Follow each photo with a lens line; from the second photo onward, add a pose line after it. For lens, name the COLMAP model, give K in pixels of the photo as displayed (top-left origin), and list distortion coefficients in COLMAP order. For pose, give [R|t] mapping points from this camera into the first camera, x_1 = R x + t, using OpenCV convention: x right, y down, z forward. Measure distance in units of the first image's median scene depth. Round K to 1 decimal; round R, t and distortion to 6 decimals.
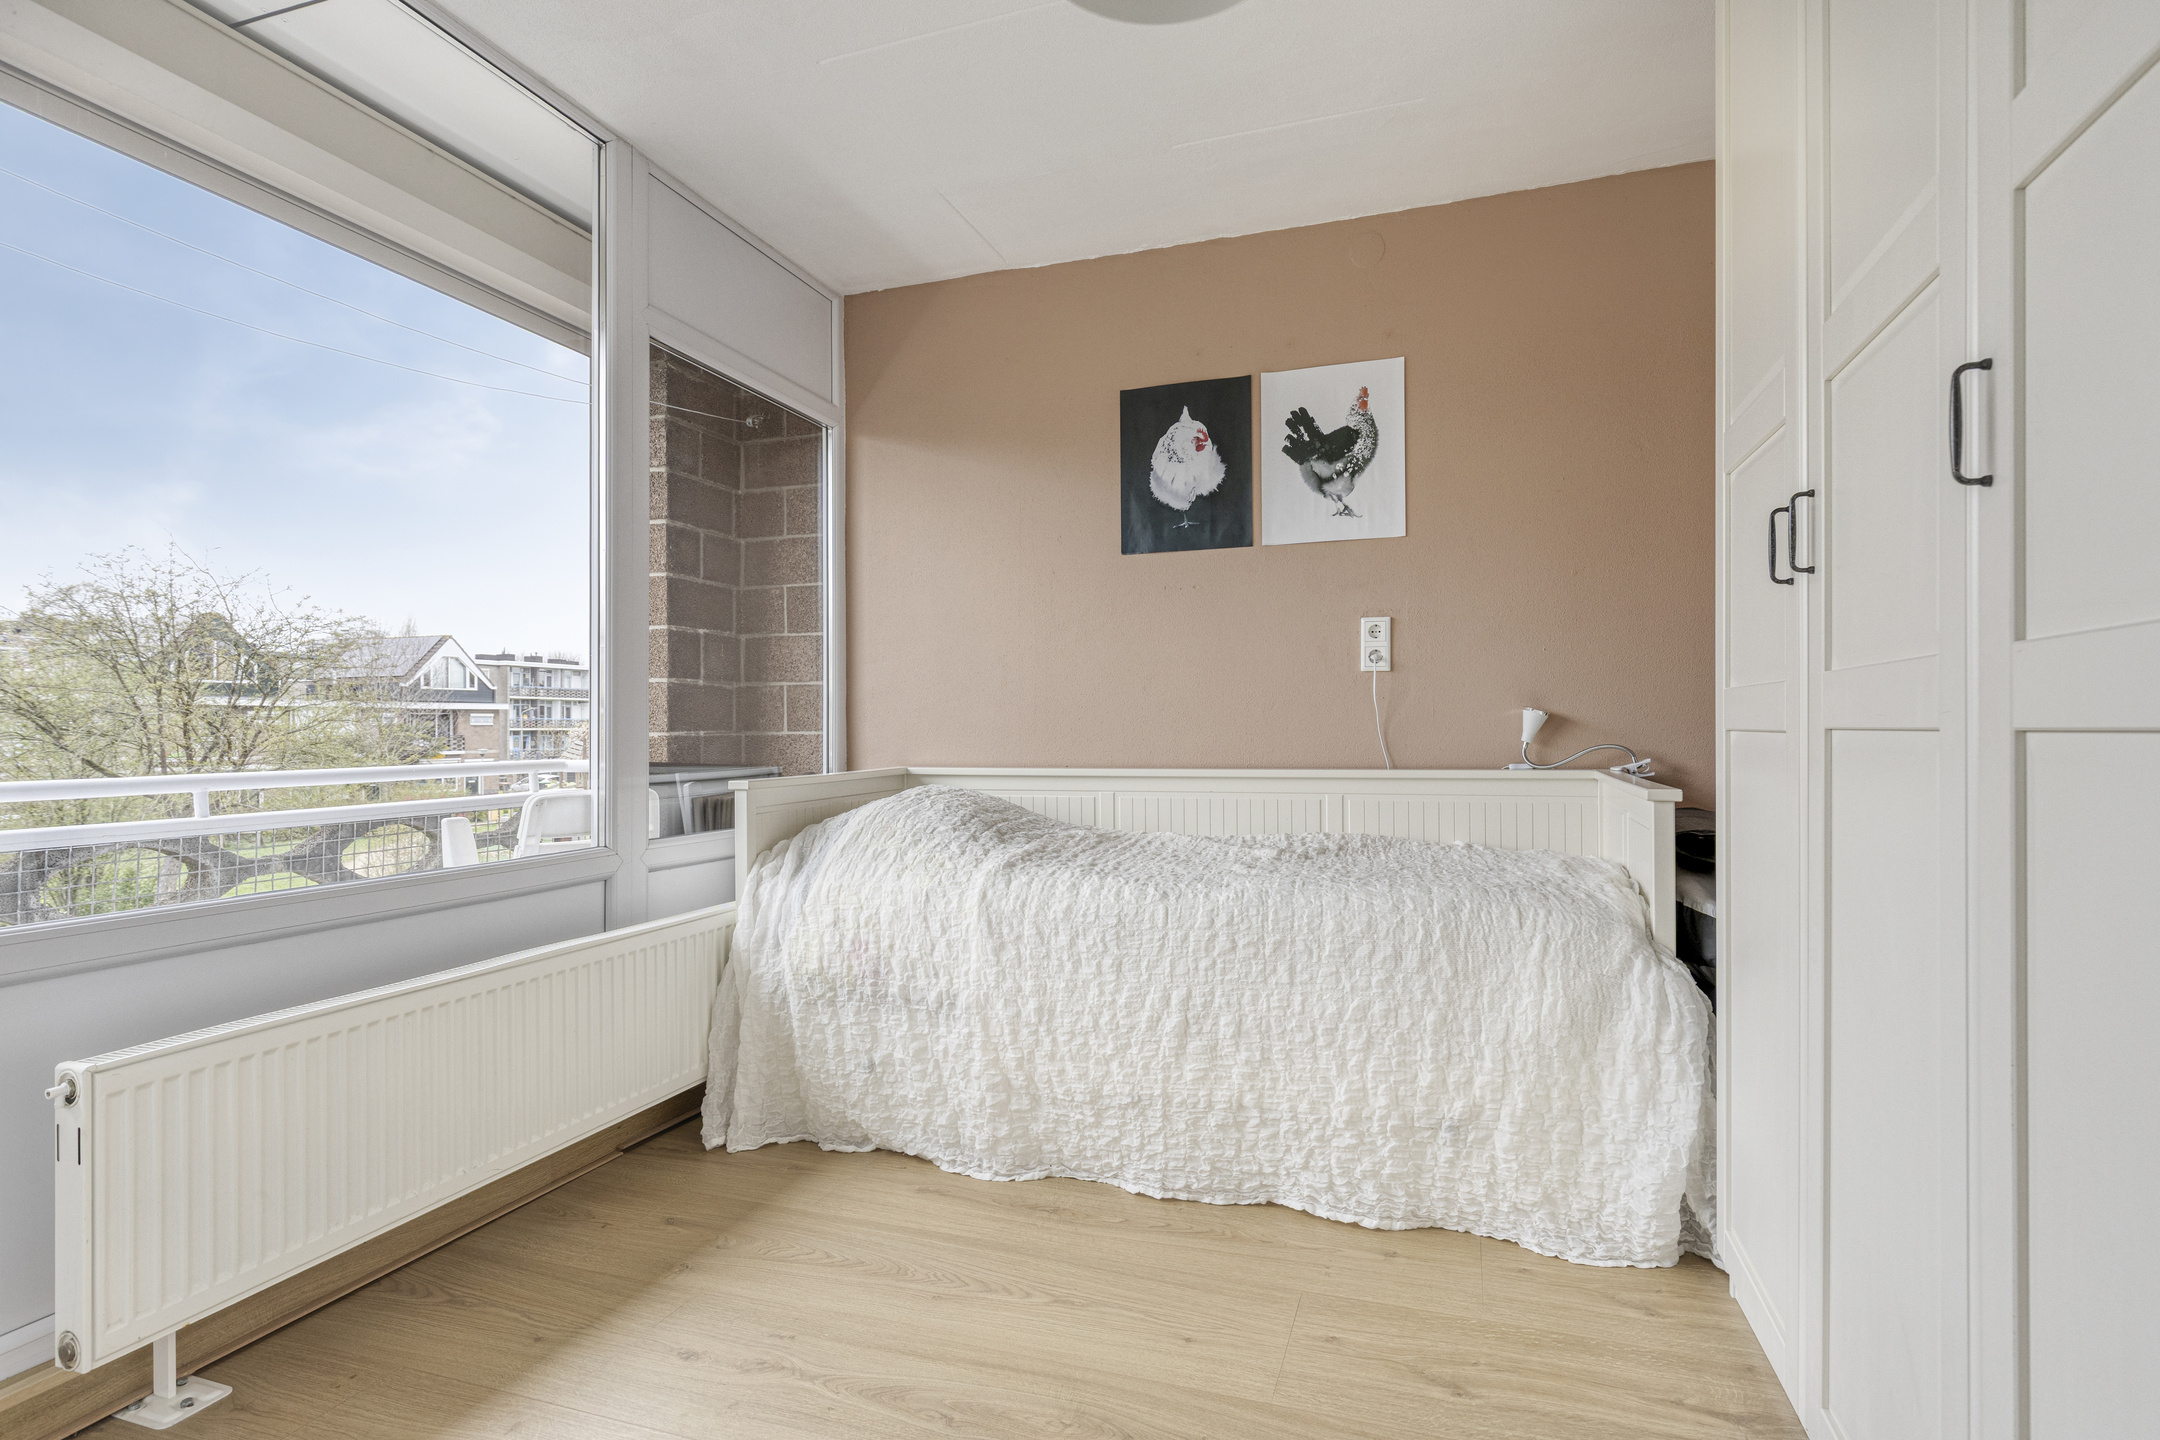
lens RADIAL K [[1089.9, 0, 1091.0], [0, 1089.9, 712.4], [0, 0, 1]] dist [0.004222, -0.002377]
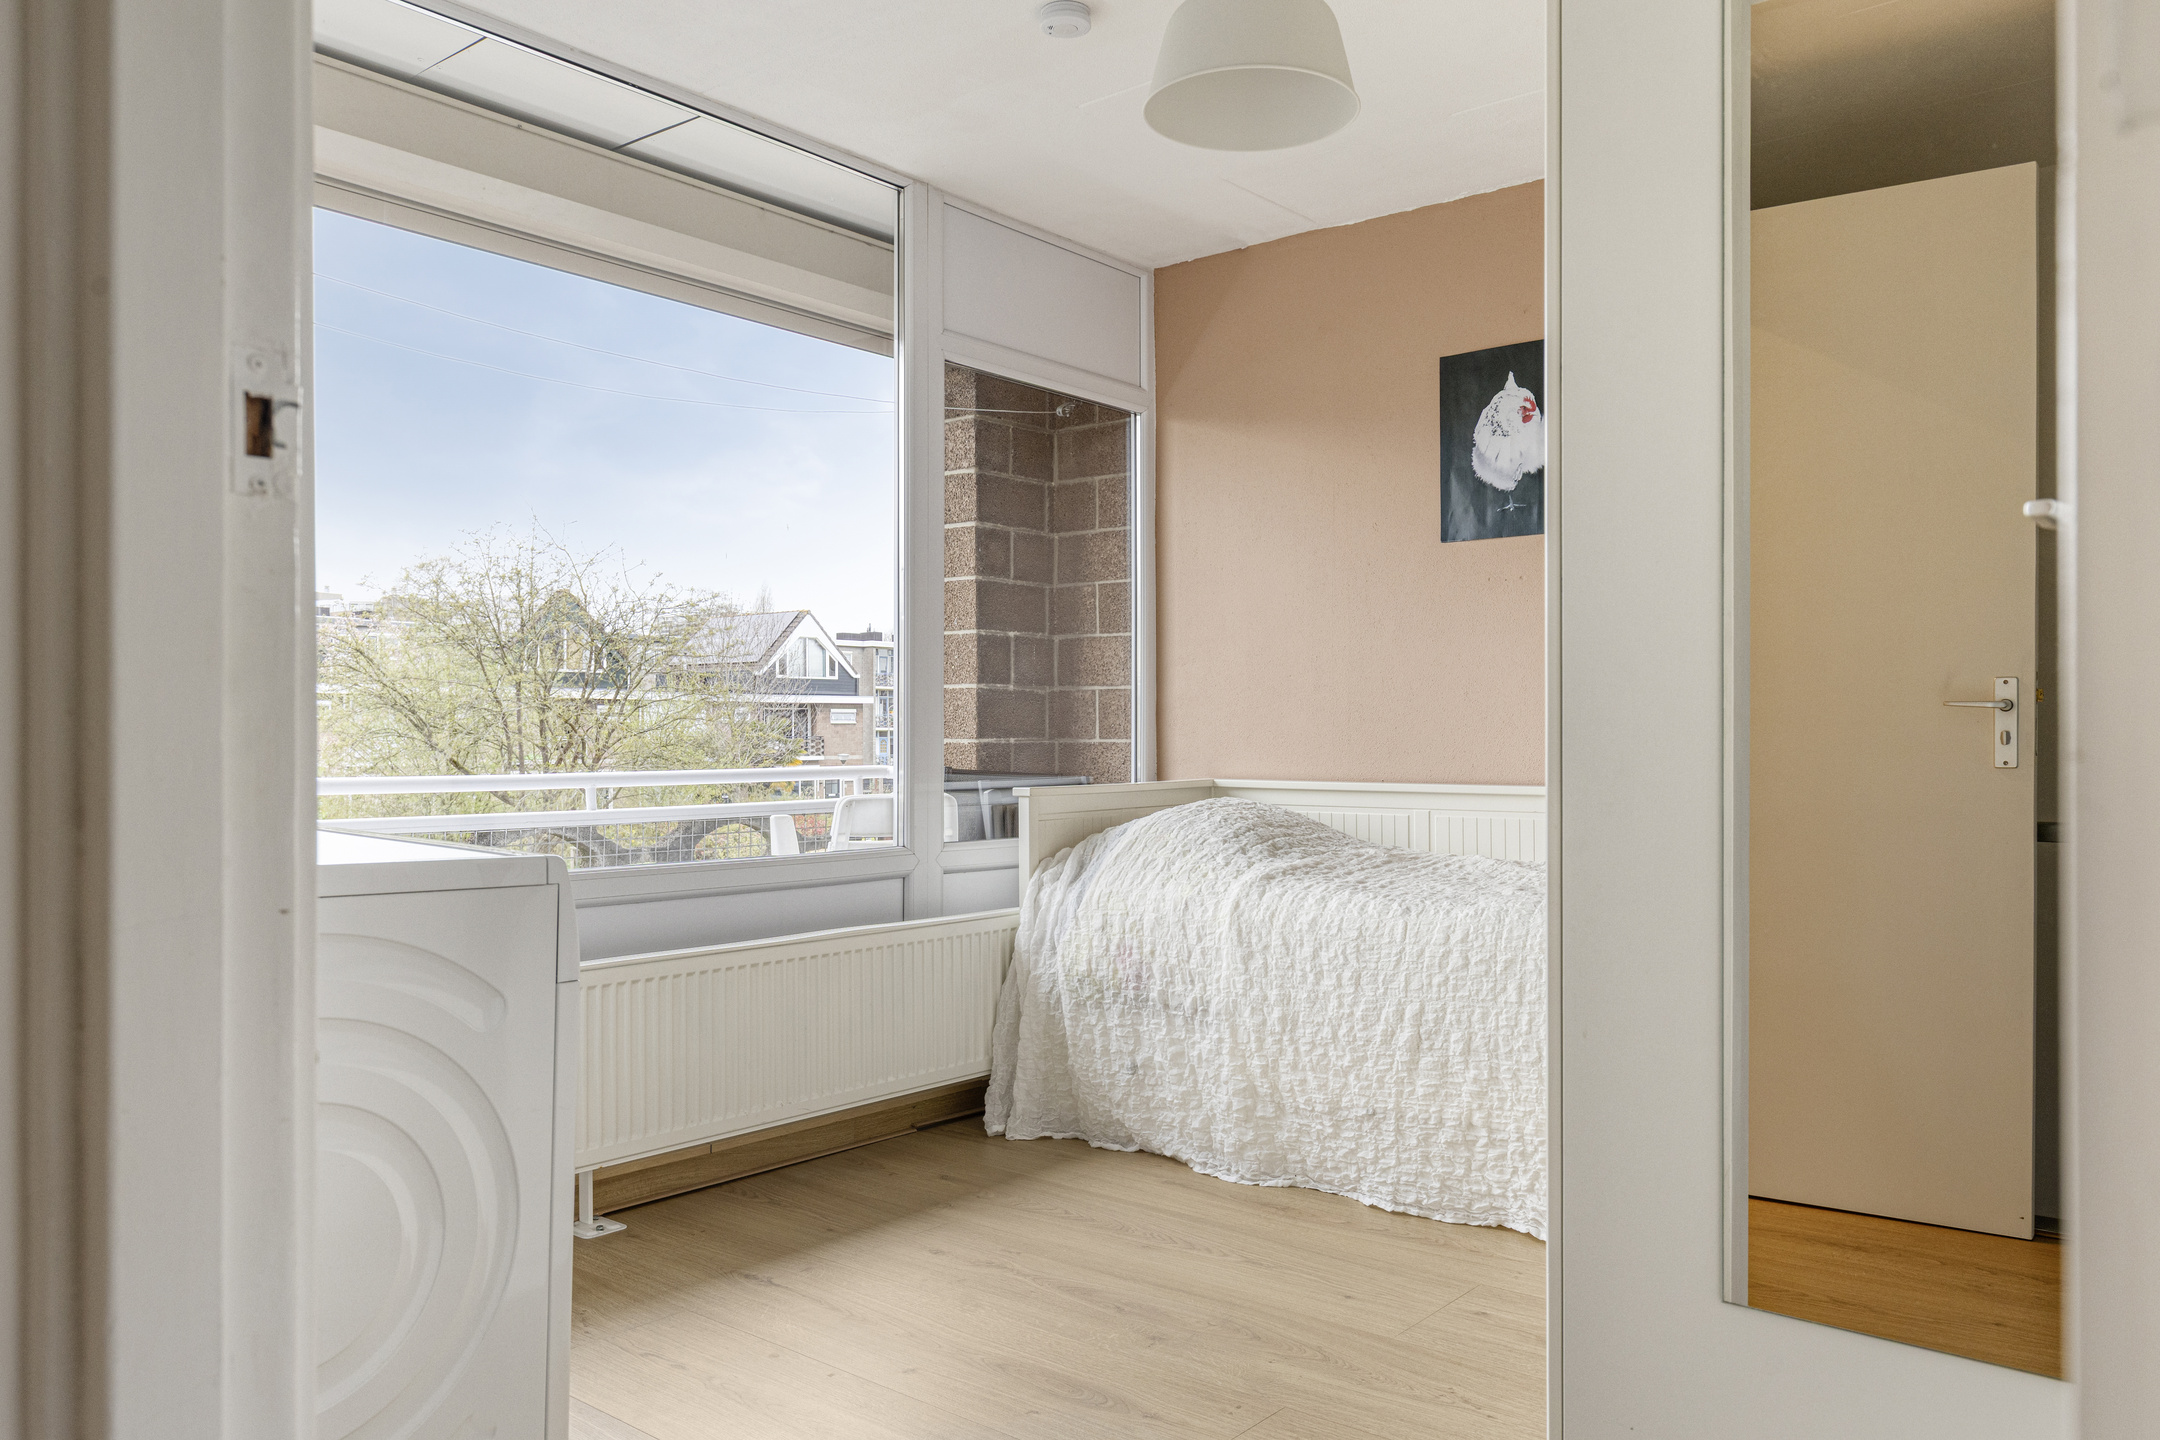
lens RADIAL K [[1596.7, 0, 1092.7], [0, 1596.7, 717.8], [0, 0, 1]] dist [-0.001804, 0.001890]
pose [[0.937195, 0.003117, -0.348792, 0.202262], [-0.000592, 0.999973, 0.007344, -0.010946], [0.348805, -0.006677, 0.937171, -0.296465]]
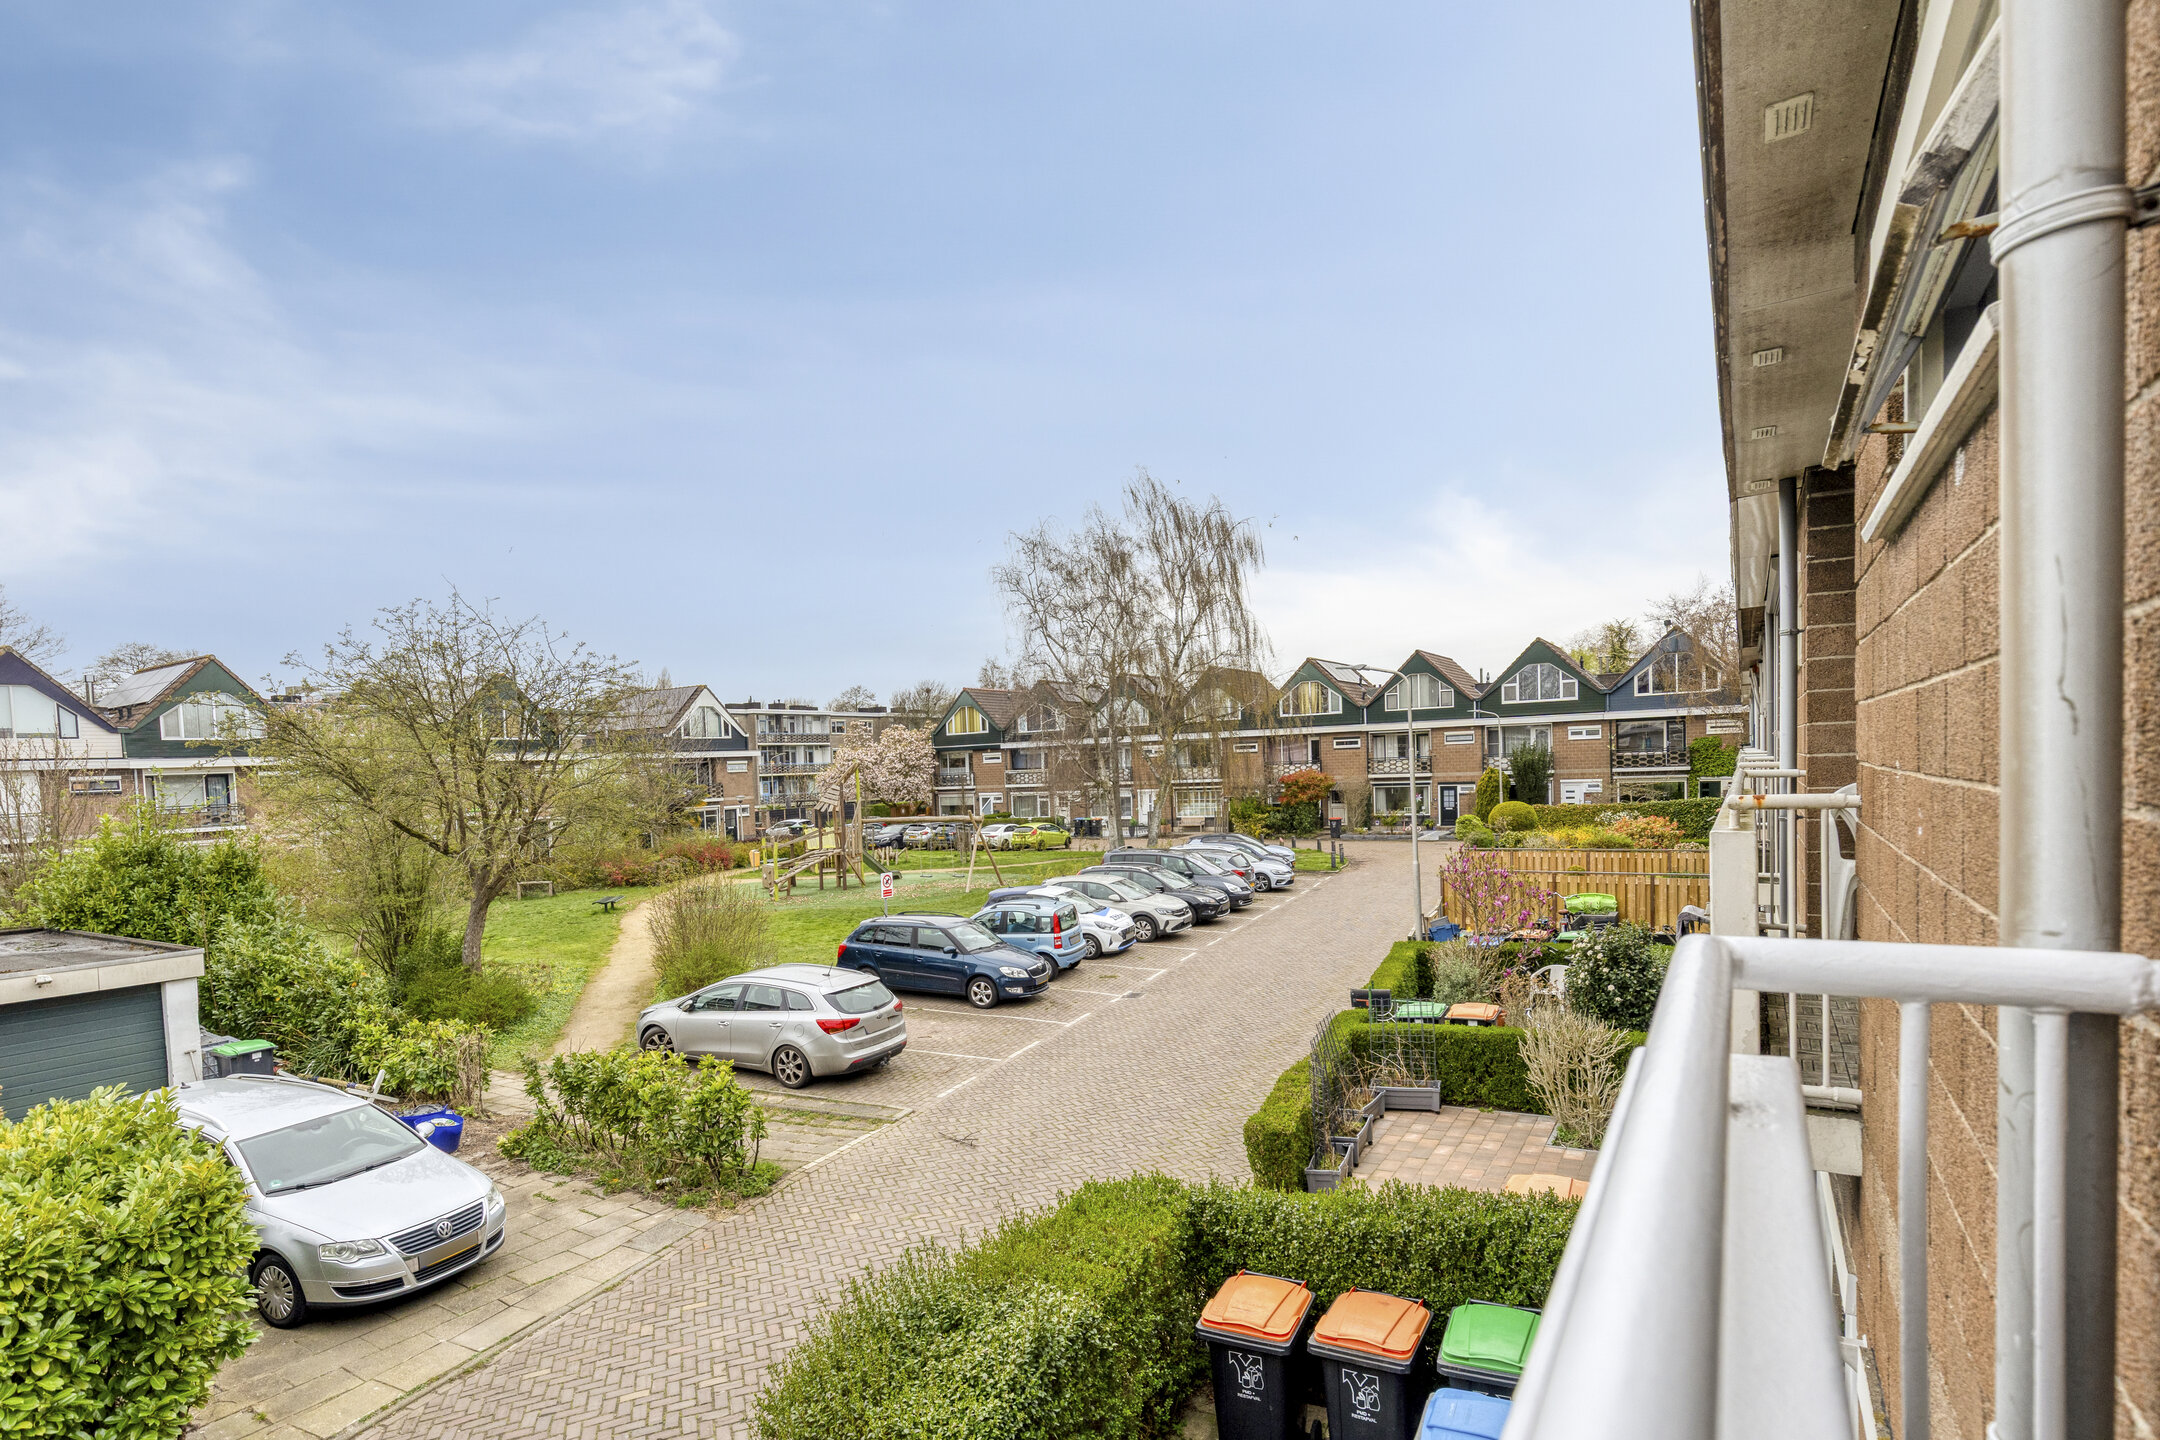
lens RADIAL K [[1089.9, 0, 1077.4], [0, 1089.9, 785.5], [0, 0, 1]] dist [0.004222, -0.002377]
pose [[0.980074, -0.030405, -0.196292, -0.598719], [0.038086, 0.998645, 0.035476, 0.000529], [0.194947, -0.042246, 0.979904, 0.786913]]
